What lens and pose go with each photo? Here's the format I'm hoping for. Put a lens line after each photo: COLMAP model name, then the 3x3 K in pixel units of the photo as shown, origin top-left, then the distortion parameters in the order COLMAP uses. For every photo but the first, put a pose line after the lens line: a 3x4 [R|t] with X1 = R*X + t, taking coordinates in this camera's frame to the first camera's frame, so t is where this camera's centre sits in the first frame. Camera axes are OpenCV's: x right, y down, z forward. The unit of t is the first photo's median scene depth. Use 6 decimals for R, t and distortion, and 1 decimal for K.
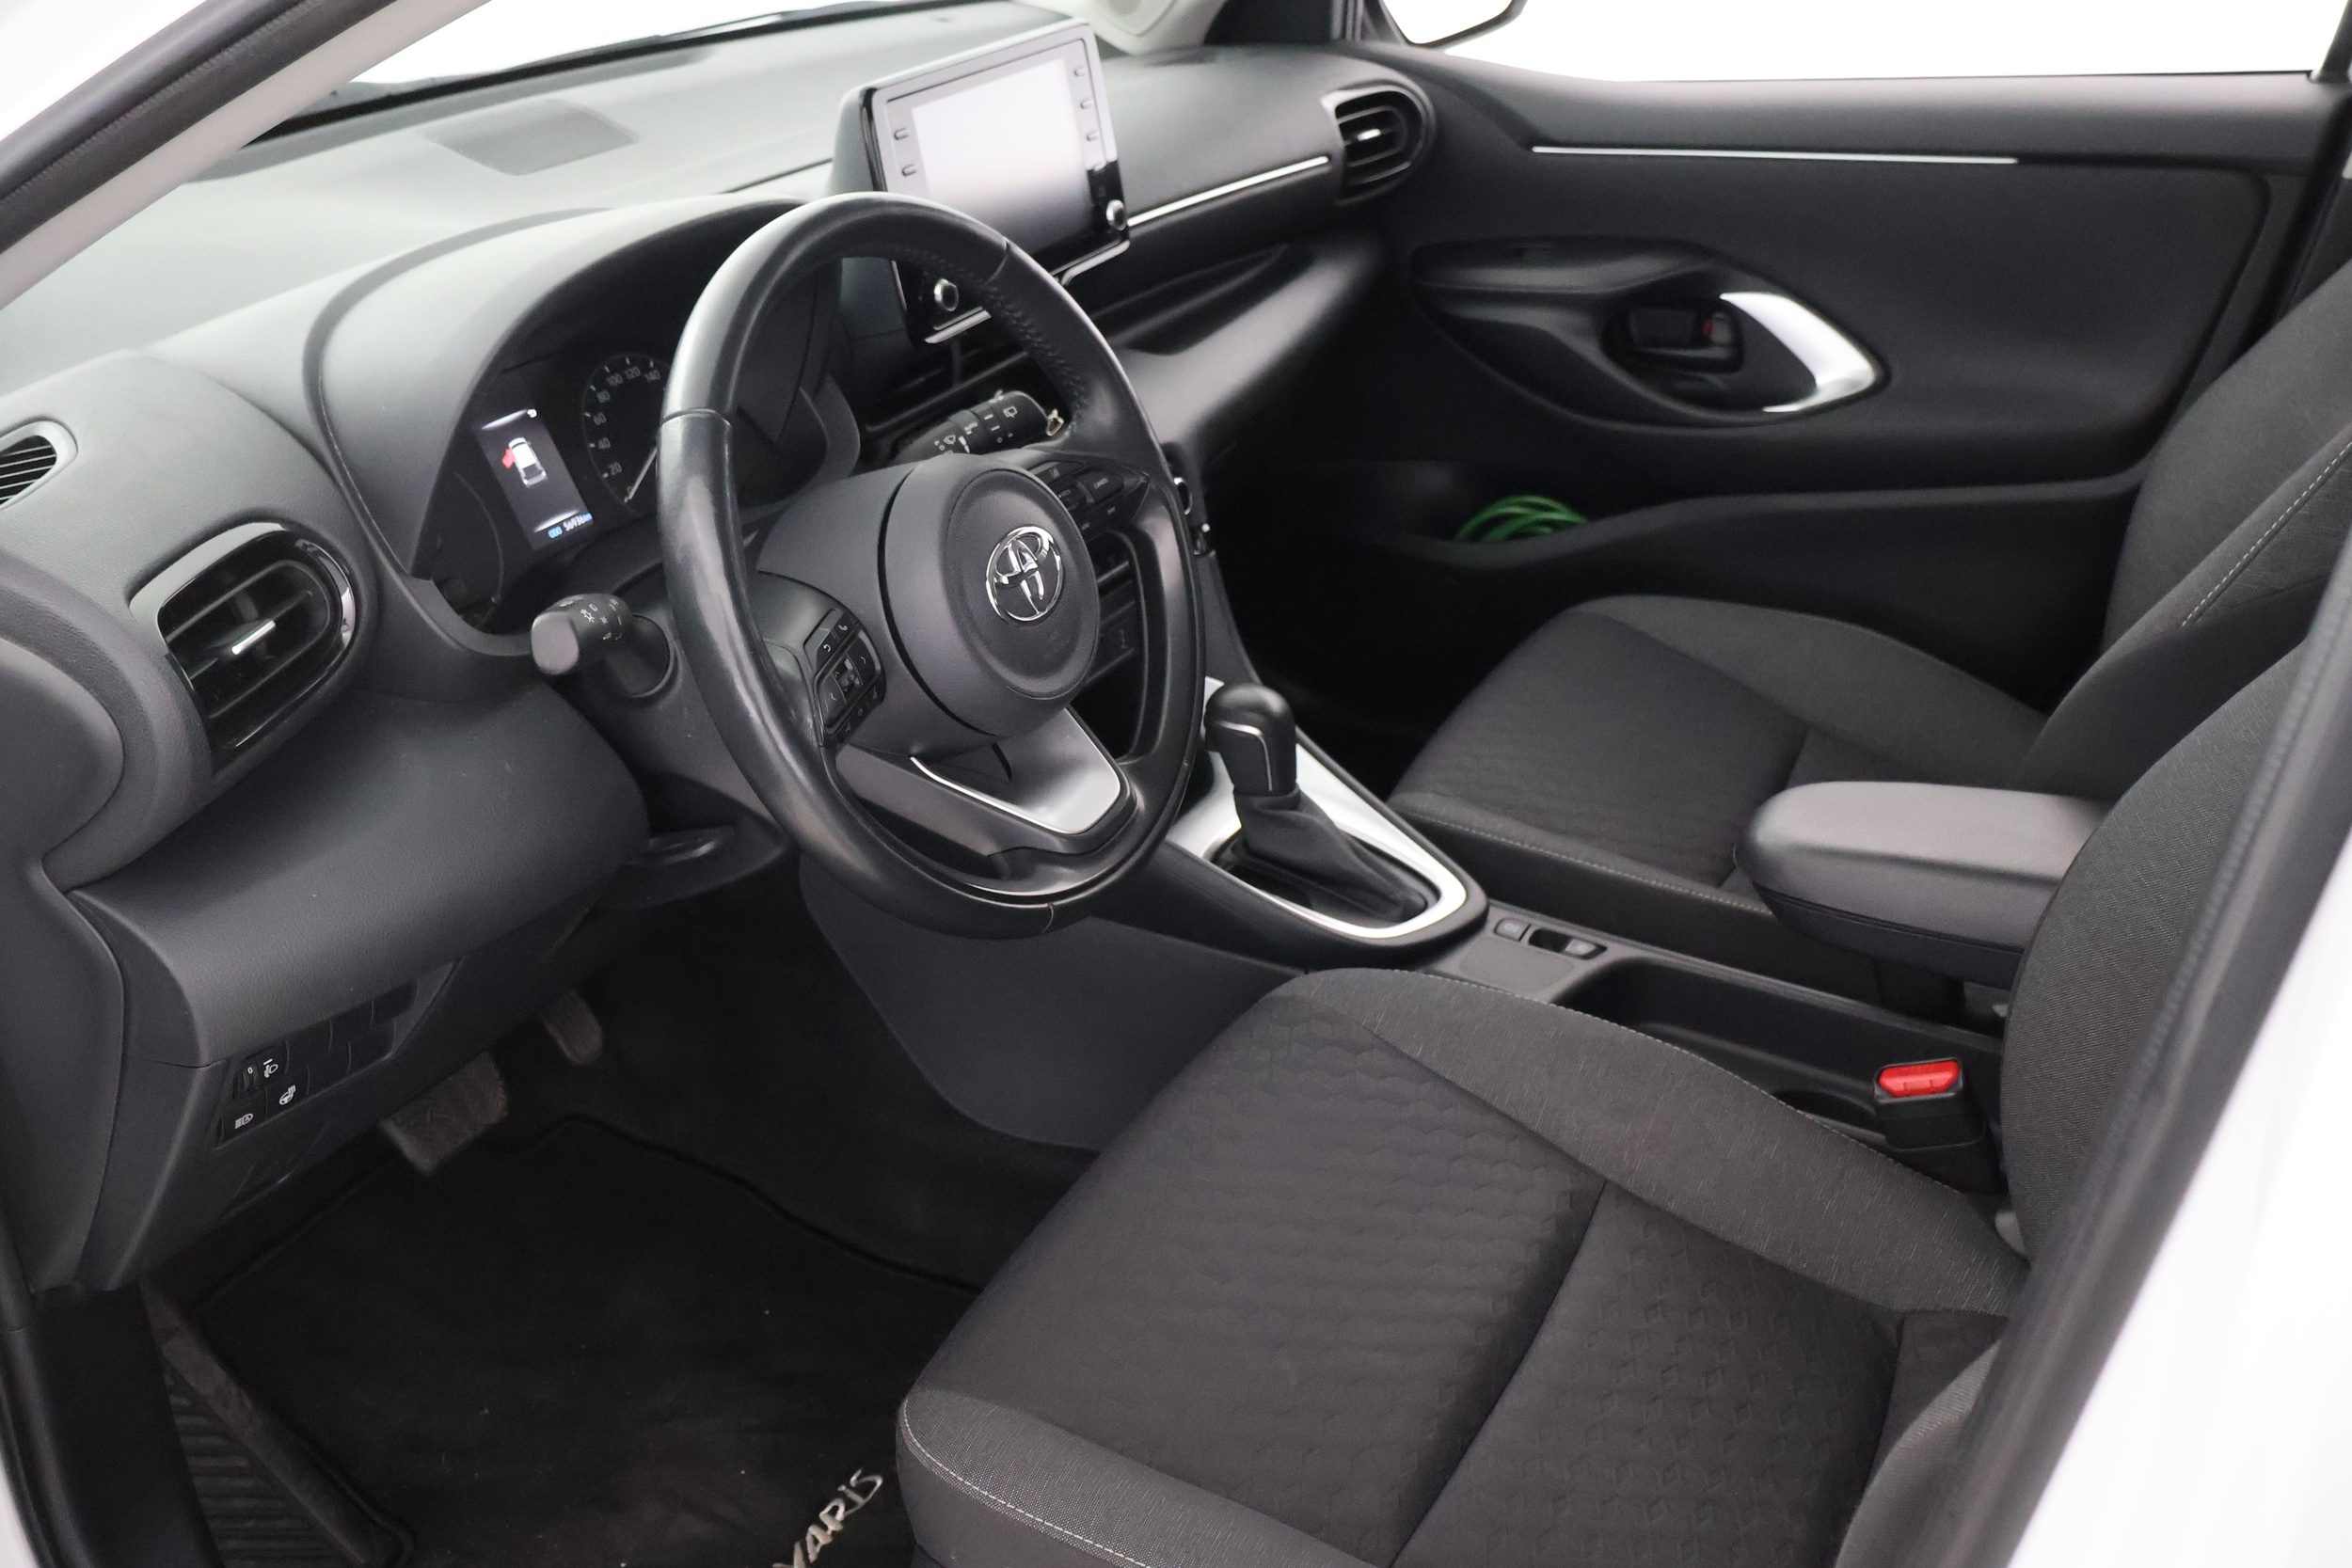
lens RADIAL K [[2199.4, 0, 1173.3], [0, 2199.4, 792.8], [0, 0, 1]] dist [0.007403, 0.000000]
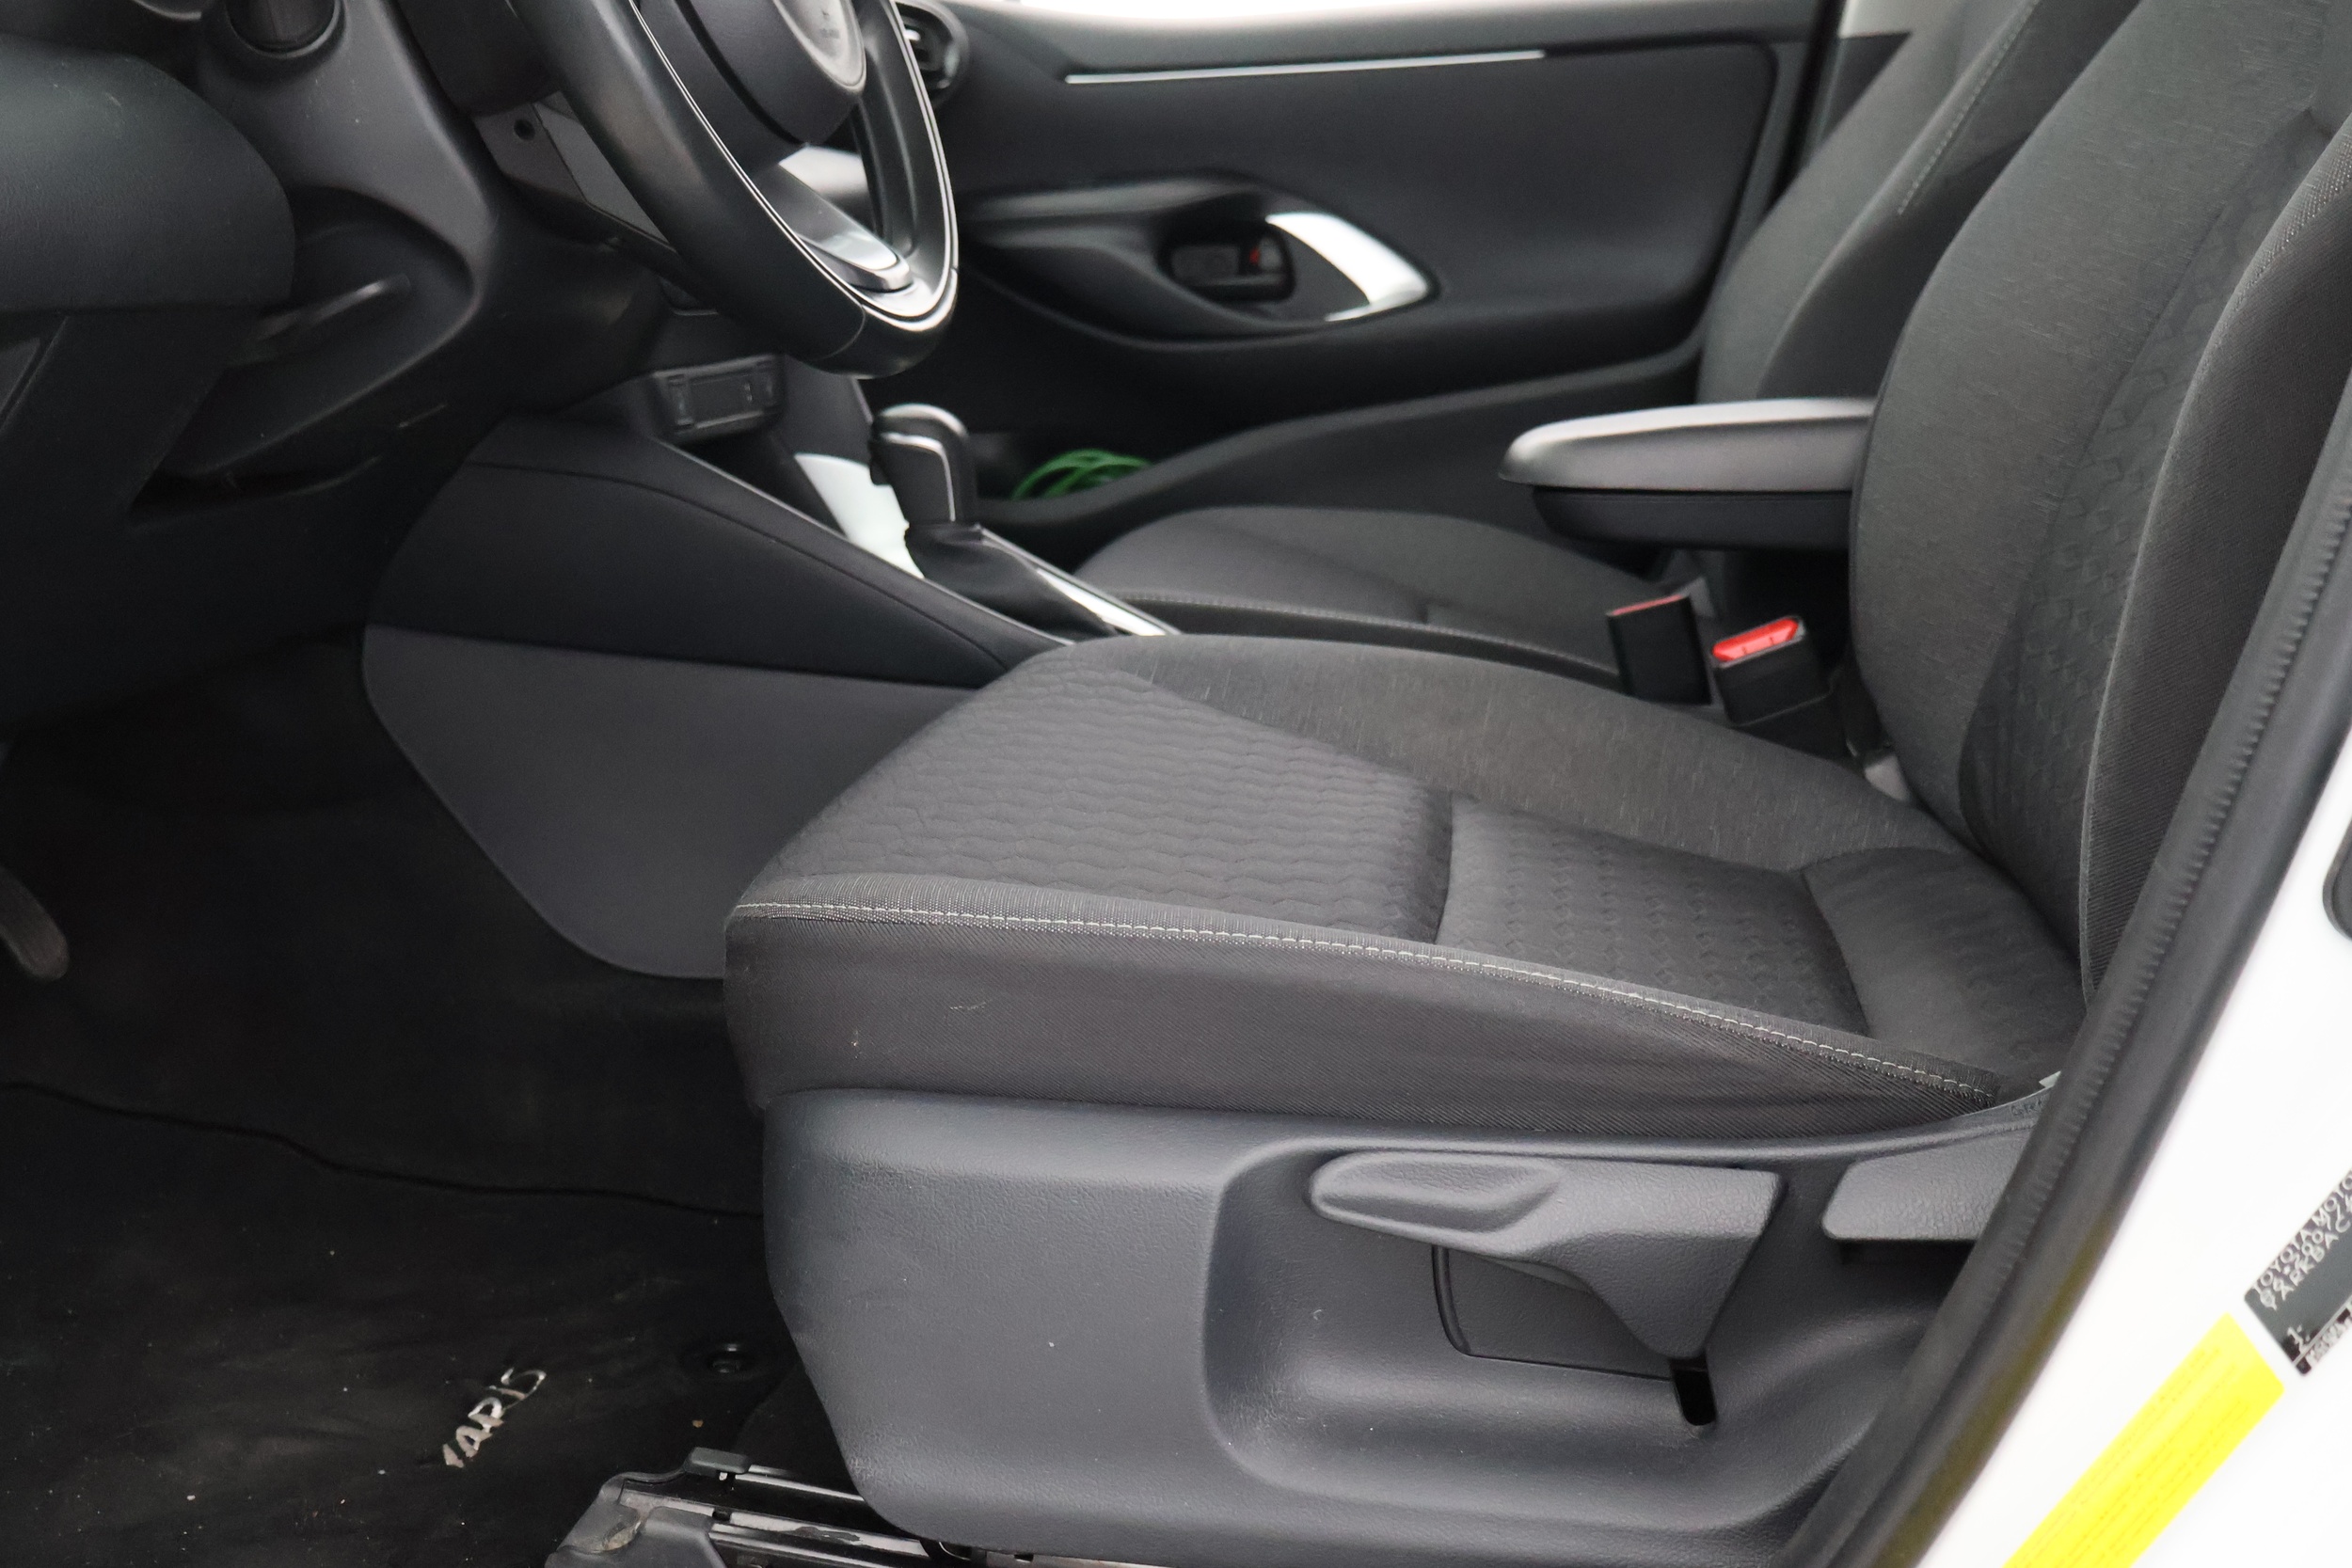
lens RADIAL K [[2199.4, 0, 1170.0], [0, 2199.4, 777.3], [0, 0, 1]] dist [0.007403, 0.000000]
pose [[0.949559, -0.048674, 0.309788, -0.131495], [0.116056, 0.972283, -0.202968, 0.251309], [-0.291323, 0.228683, 0.928889, 0.172265]]
